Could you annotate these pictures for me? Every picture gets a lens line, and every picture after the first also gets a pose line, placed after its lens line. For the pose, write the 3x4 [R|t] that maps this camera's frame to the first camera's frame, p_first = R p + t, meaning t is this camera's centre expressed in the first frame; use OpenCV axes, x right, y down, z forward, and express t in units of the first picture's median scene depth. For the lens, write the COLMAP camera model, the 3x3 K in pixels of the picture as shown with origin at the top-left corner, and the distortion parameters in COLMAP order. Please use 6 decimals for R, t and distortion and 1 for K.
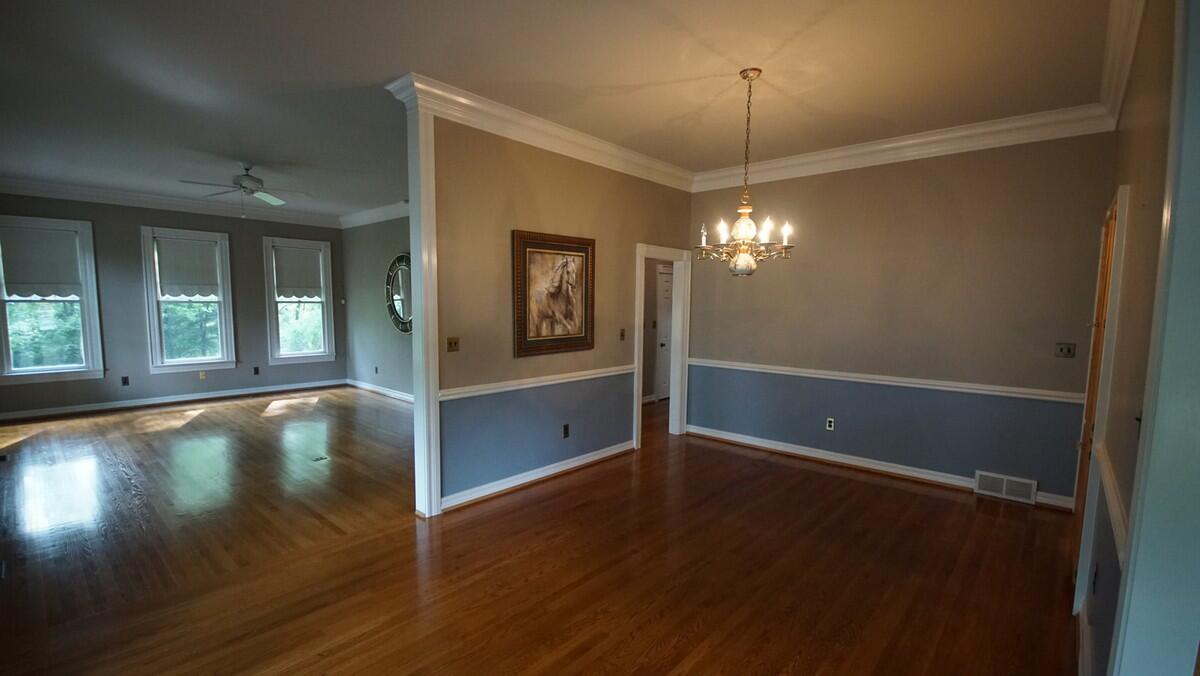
lens RADIAL K [[526.5, 0, 606.9], [0, 526.5, 348.7], [0, 0, 1]] dist [-0.000076, -0.005257]
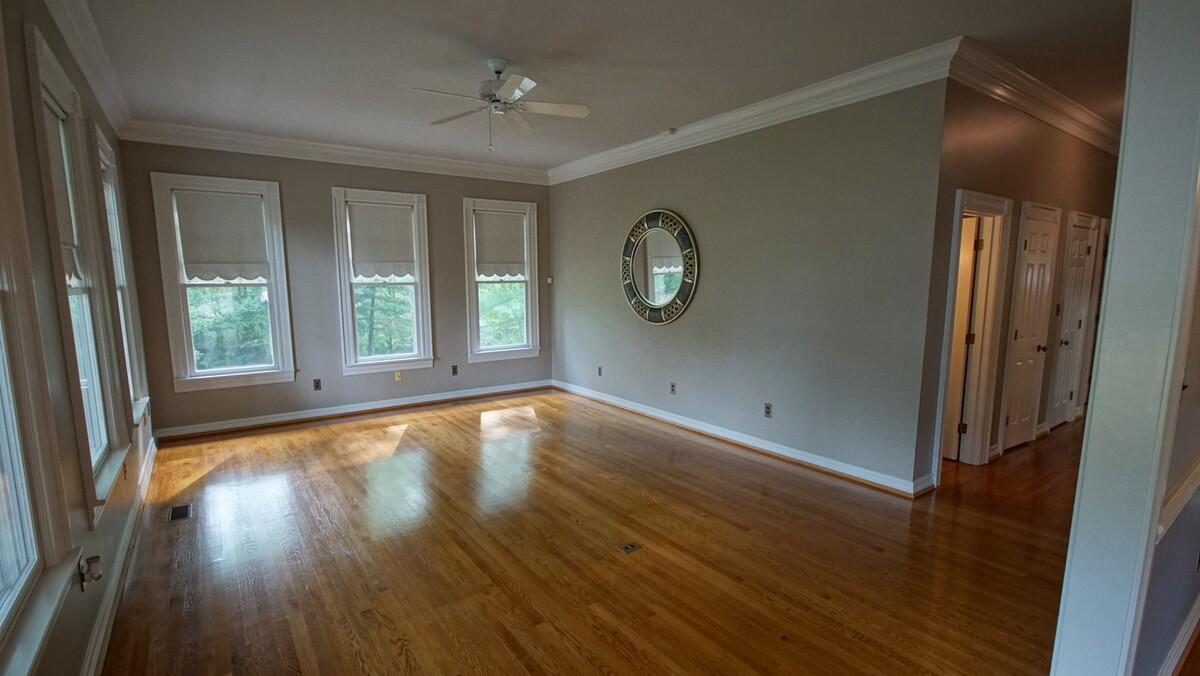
lens RADIAL K [[556.6, 0, 601.0], [0, 556.6, 346.1], [0, 0, 1]] dist [0.005094, 0.001247]
pose [[0.974591, 0.010215, -0.223761, -0.284226], [-0.002731, 0.999427, 0.033732, -0.024310], [0.223977, -0.032264, 0.974060, 0.251838]]
